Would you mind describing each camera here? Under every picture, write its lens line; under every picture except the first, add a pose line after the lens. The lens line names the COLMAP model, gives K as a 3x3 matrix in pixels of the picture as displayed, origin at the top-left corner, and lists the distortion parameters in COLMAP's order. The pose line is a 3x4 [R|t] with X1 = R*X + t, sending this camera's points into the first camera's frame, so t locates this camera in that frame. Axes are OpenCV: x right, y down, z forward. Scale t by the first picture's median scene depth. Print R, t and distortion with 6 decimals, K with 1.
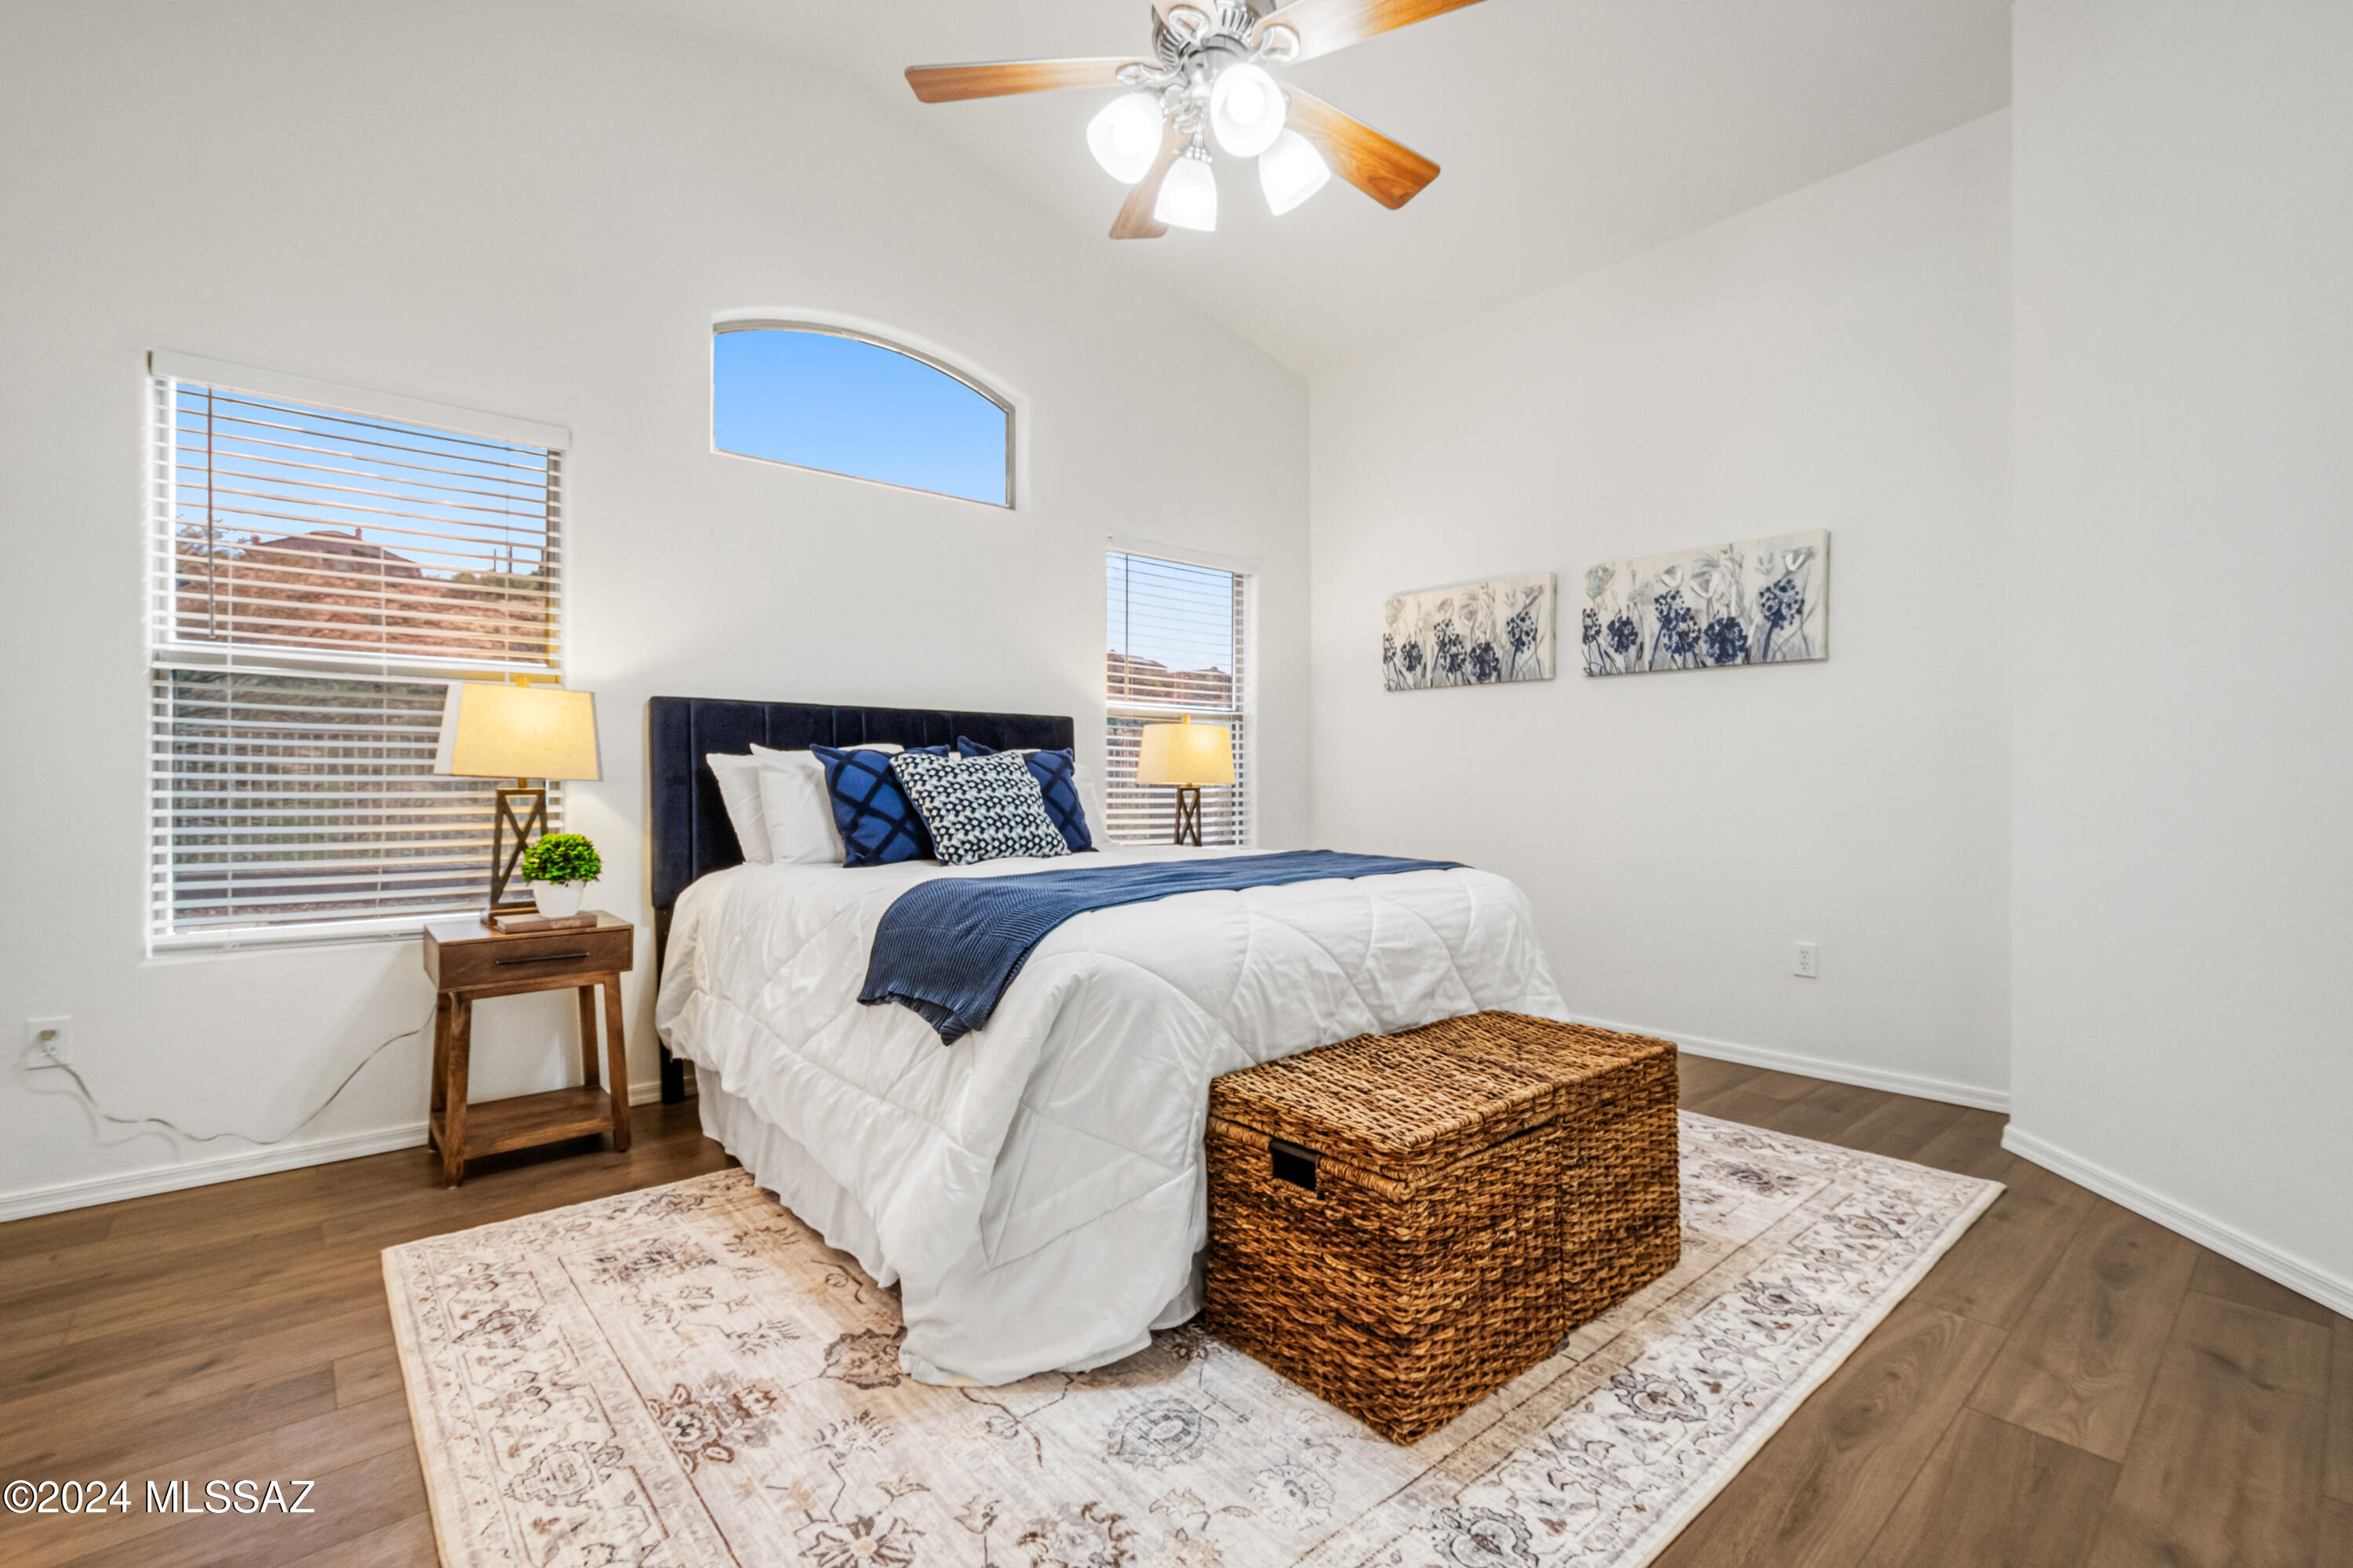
lens RADIAL K [[1033.3, 0, 1180.4], [0, 1033.3, 773.2], [0, 0, 1]] dist [0.000643, -0.000525]
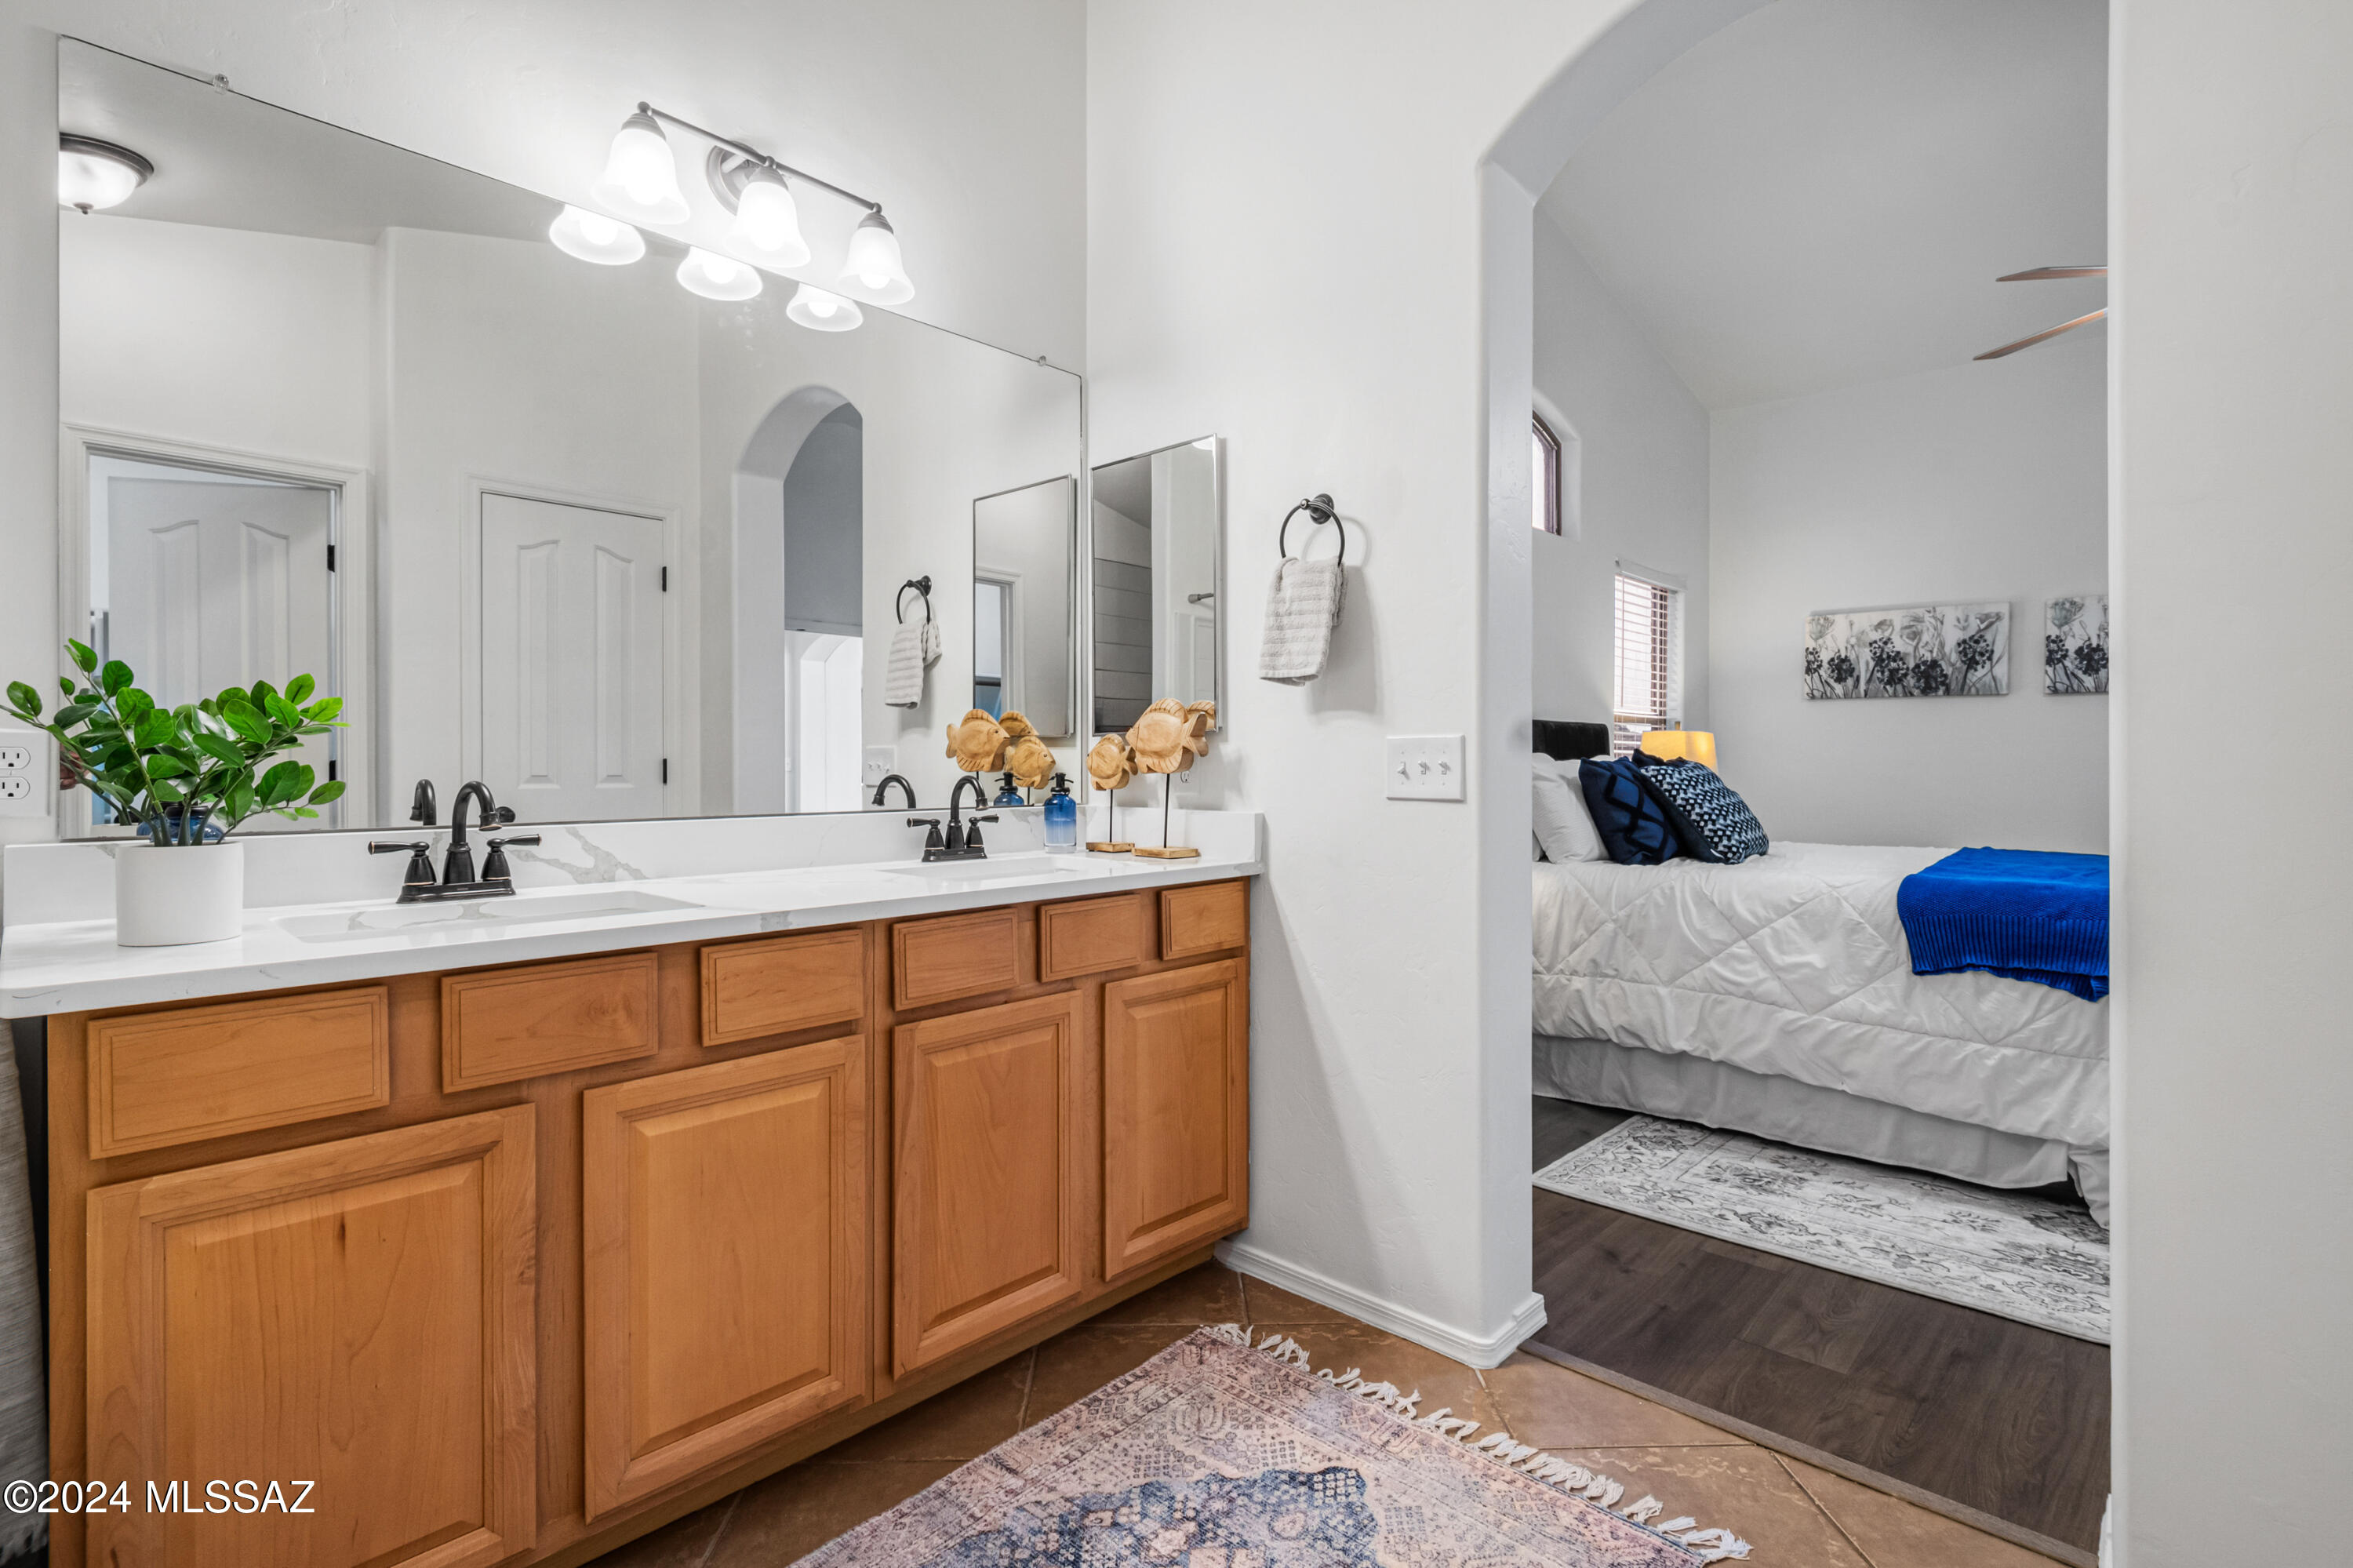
lens RADIAL K [[1109.8, 0, 1146.6], [0, 1109.8, 754.5], [0, 0, 1]] dist [0.000302, -0.000442]
pose [[0.995833, 0.002550, 0.091158, -1.170719], [-0.003256, 0.999966, 0.007591, -0.049740], [-0.091136, -0.007856, 0.995807, -0.242002]]
